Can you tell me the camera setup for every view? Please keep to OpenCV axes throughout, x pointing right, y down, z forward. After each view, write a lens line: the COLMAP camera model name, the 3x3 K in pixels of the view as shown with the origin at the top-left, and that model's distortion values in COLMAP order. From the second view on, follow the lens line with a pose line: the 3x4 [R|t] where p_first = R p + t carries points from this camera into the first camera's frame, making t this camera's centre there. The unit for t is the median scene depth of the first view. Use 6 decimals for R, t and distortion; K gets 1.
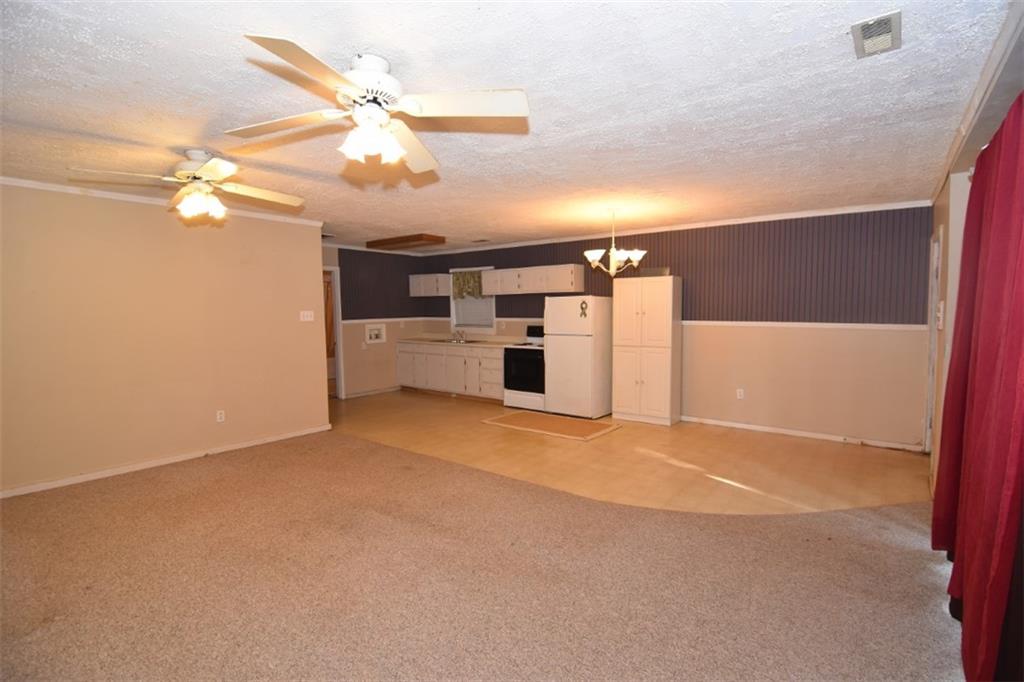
lens RADIAL K [[489.8, 0, 515.4], [0, 489.8, 339.5], [0, 0, 1]] dist [-0.010388, -0.007387]
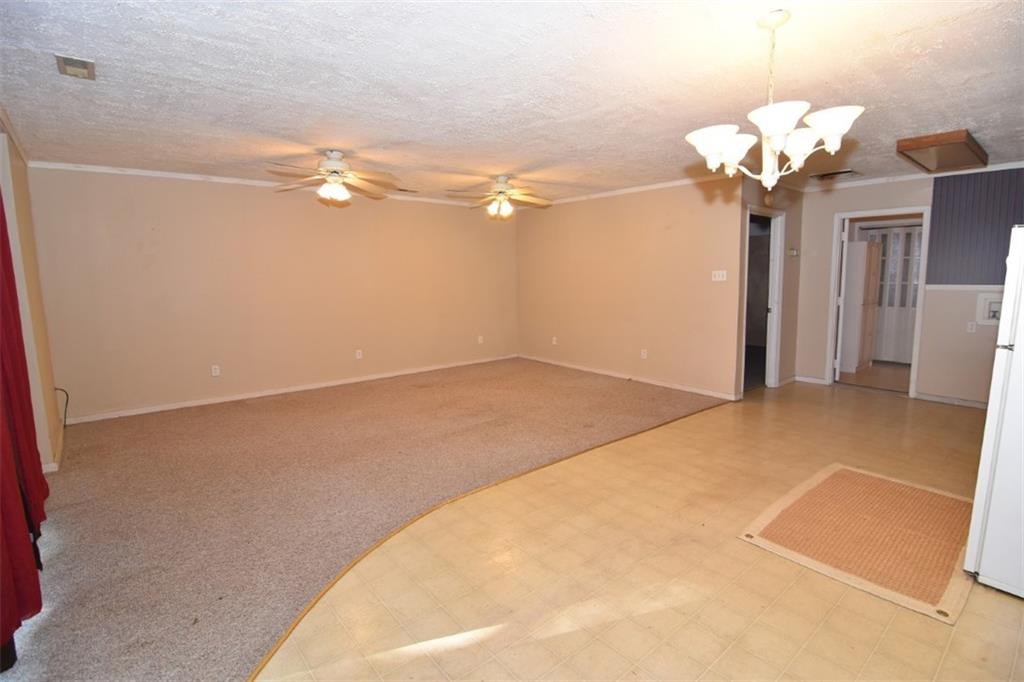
lens RADIAL K [[489.8, 0, 511.5], [0, 489.8, 337.9], [0, 0, 1]] dist [-0.010388, -0.007387]
pose [[-0.220766, 0.135664, -0.965846, 0.415386], [-0.054929, 0.986978, 0.151187, -0.034429], [0.973779, 0.086430, -0.210439, 0.557323]]
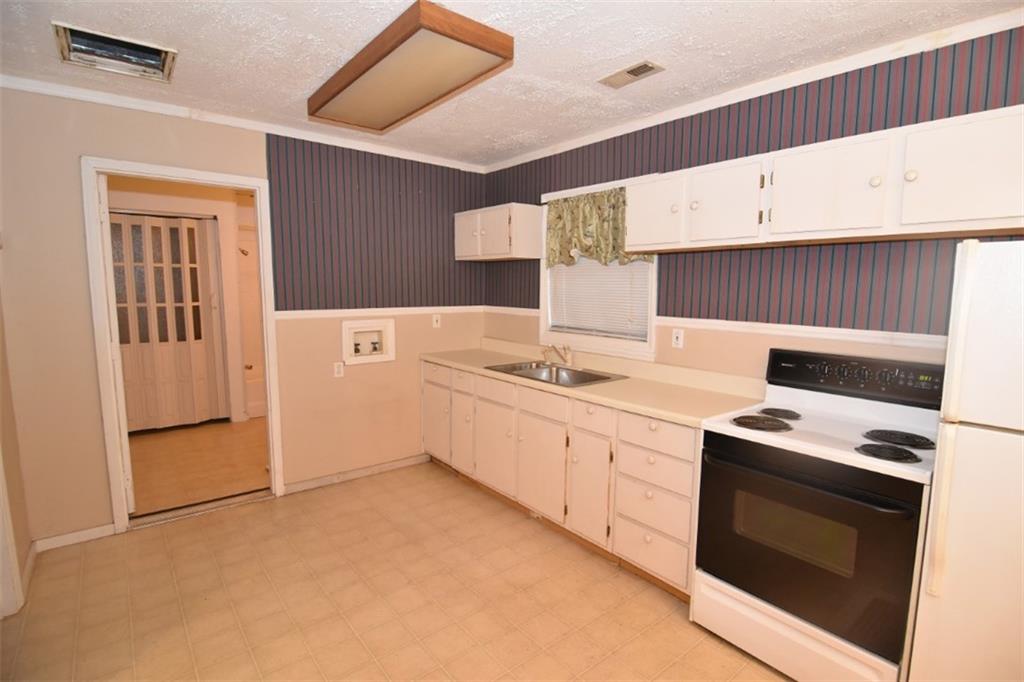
lens RADIAL K [[489.8, 0, 511.4], [0, 489.8, 343.6], [0, 0, 1]] dist [-0.010388, -0.007387]
pose [[0.972382, 0.047267, -0.228559, -0.060648], [-0.035782, 0.997892, 0.054135, -0.039495], [0.230636, -0.044461, 0.972024, 0.611921]]
